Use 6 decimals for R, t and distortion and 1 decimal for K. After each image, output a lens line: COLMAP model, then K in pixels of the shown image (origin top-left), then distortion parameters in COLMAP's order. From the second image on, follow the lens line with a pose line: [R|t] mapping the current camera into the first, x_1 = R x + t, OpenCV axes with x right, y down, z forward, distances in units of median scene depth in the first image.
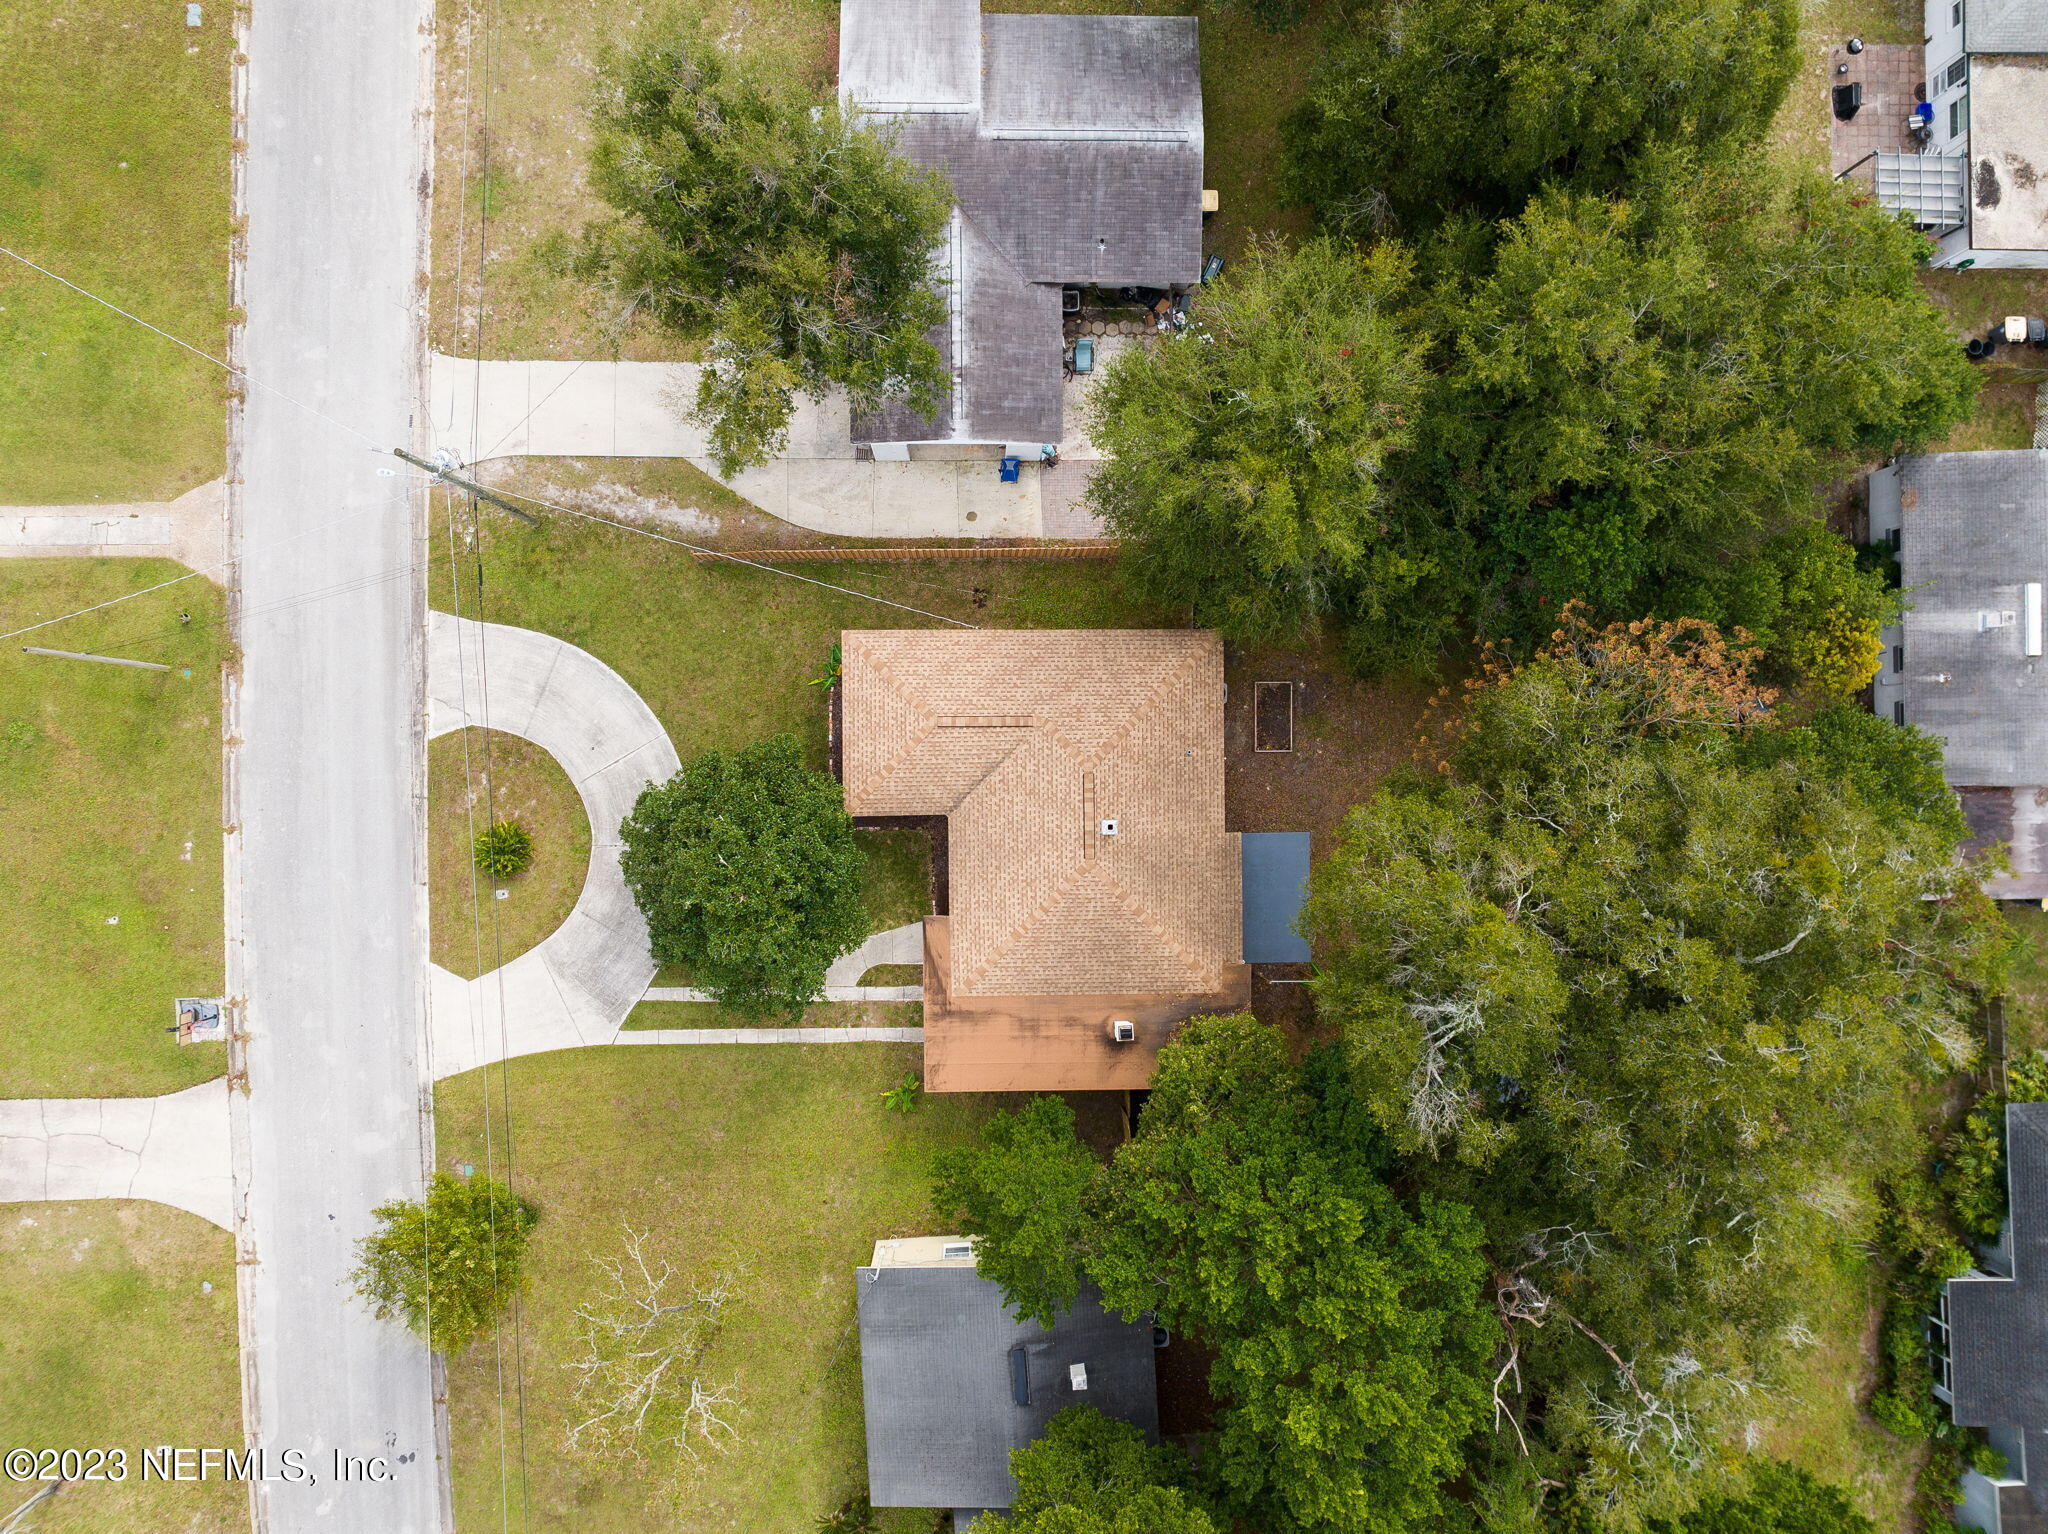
lens RADIAL K [[1423.2, 0, 1021.2], [0, 1423.2, 761.6], [0, 0, 1]] dist [-0.050373, 0.014328]
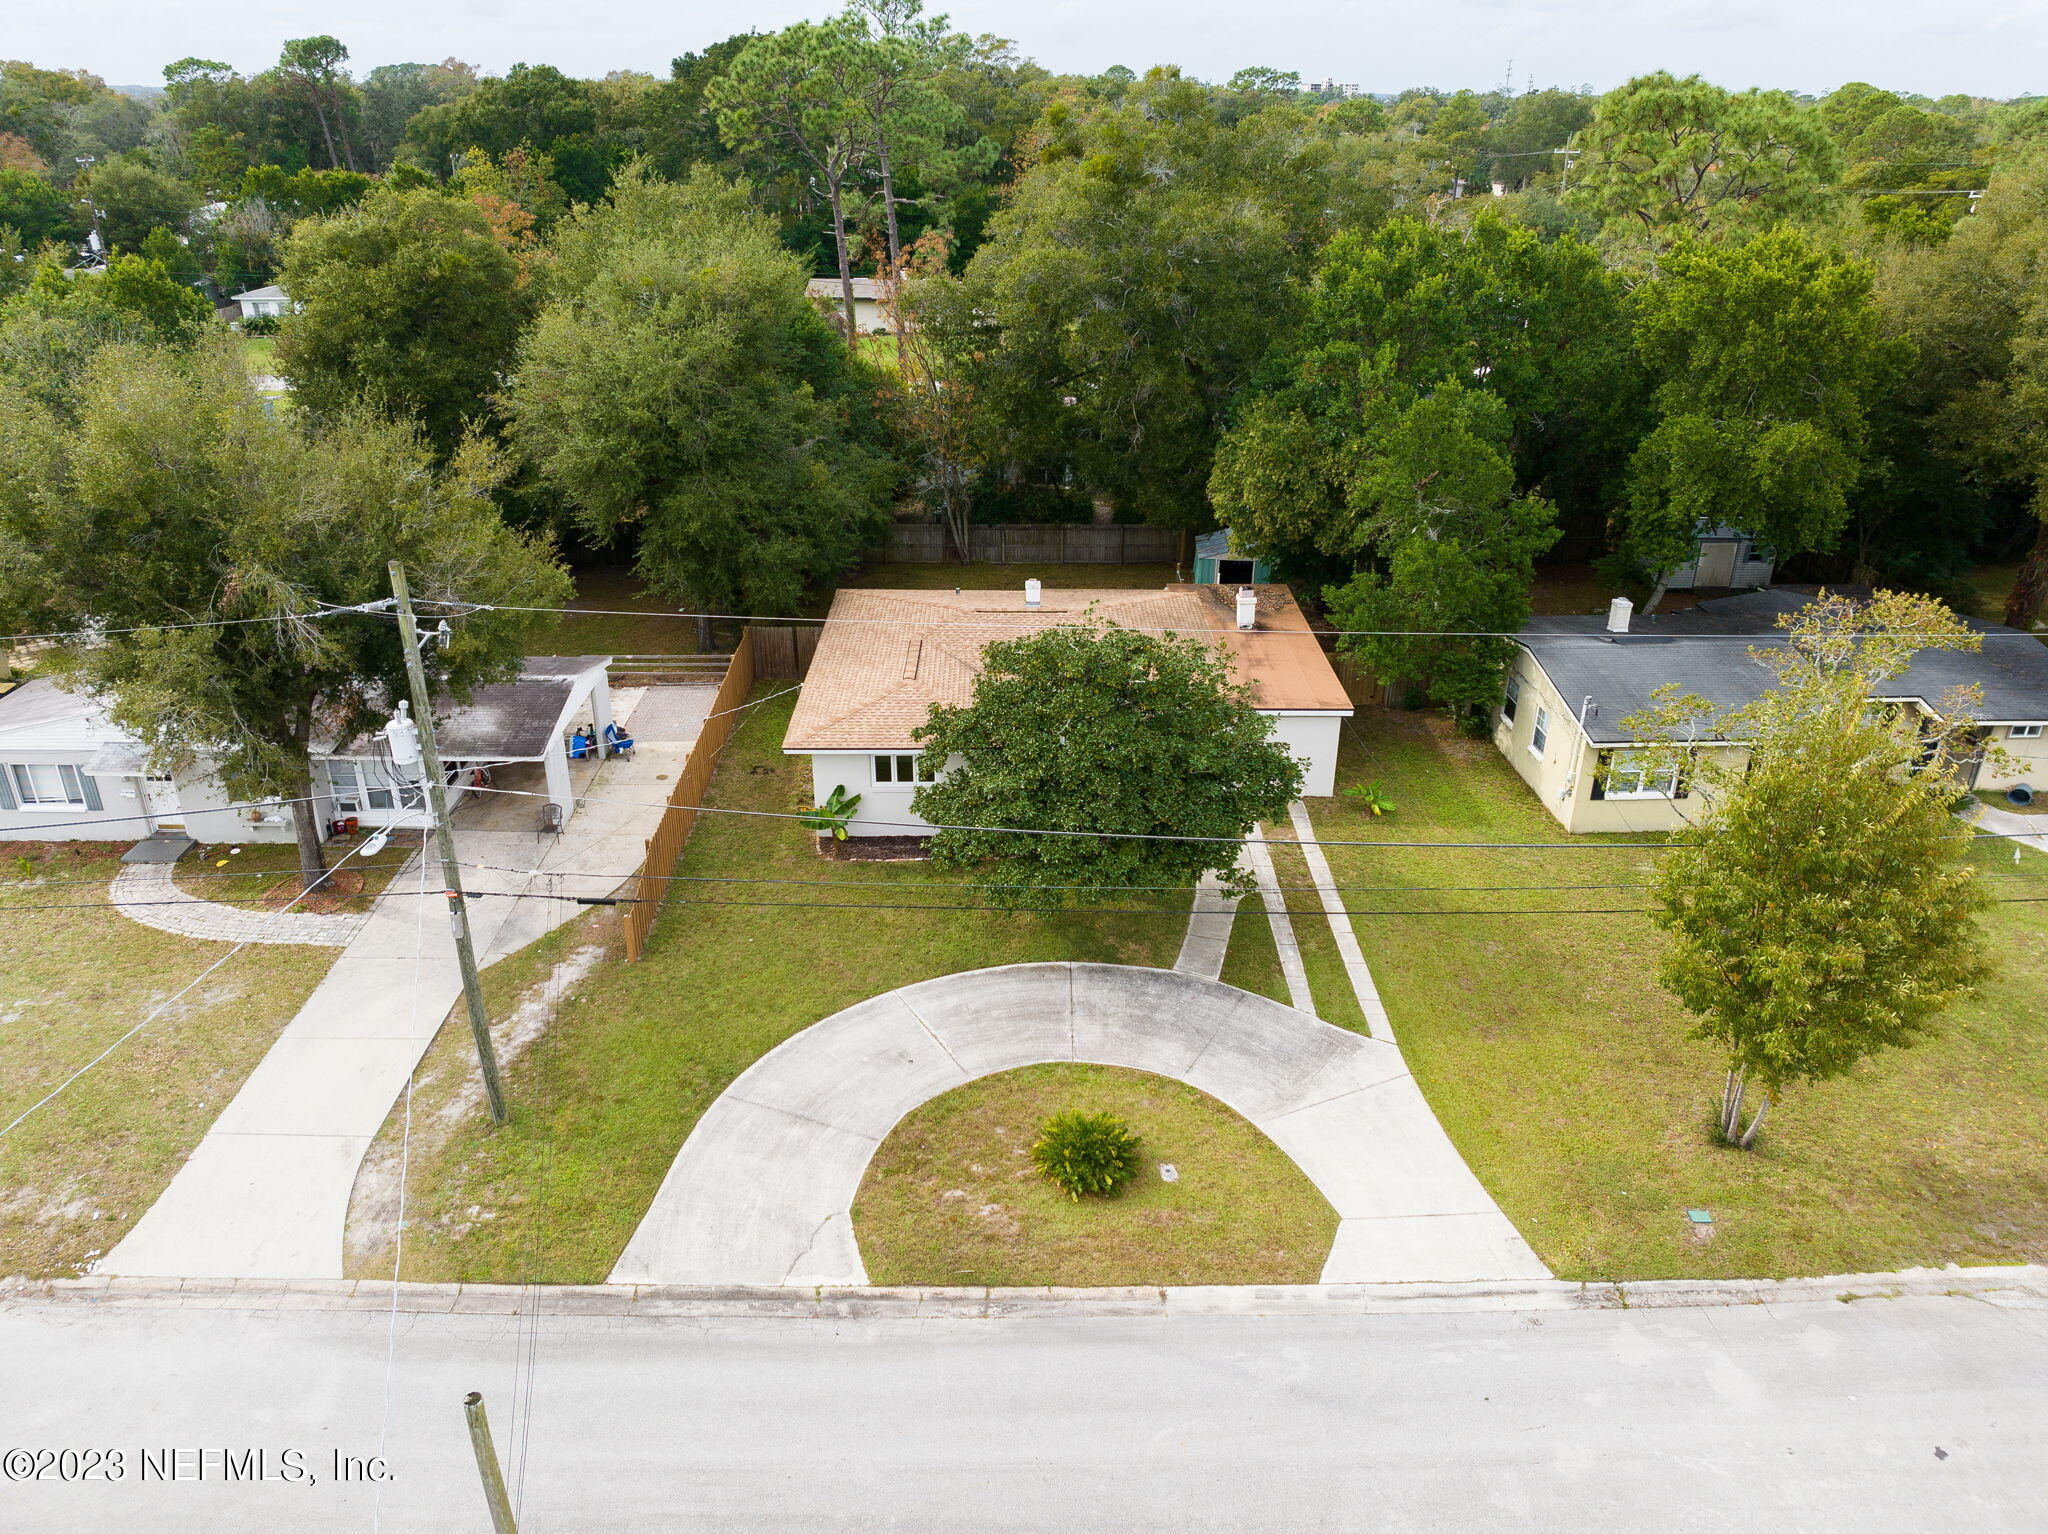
lens RADIAL K [[1423.2, 0, 1026.0], [0, 1423.2, 764.4], [0, 0, 1]] dist [-0.050373, 0.014328]
pose [[-0.002495, -0.462797, 0.886461, -0.775318], [0.999854, 0.013833, 0.010036, 0.031742], [-0.016907, 0.886356, 0.462695, 0.612543]]
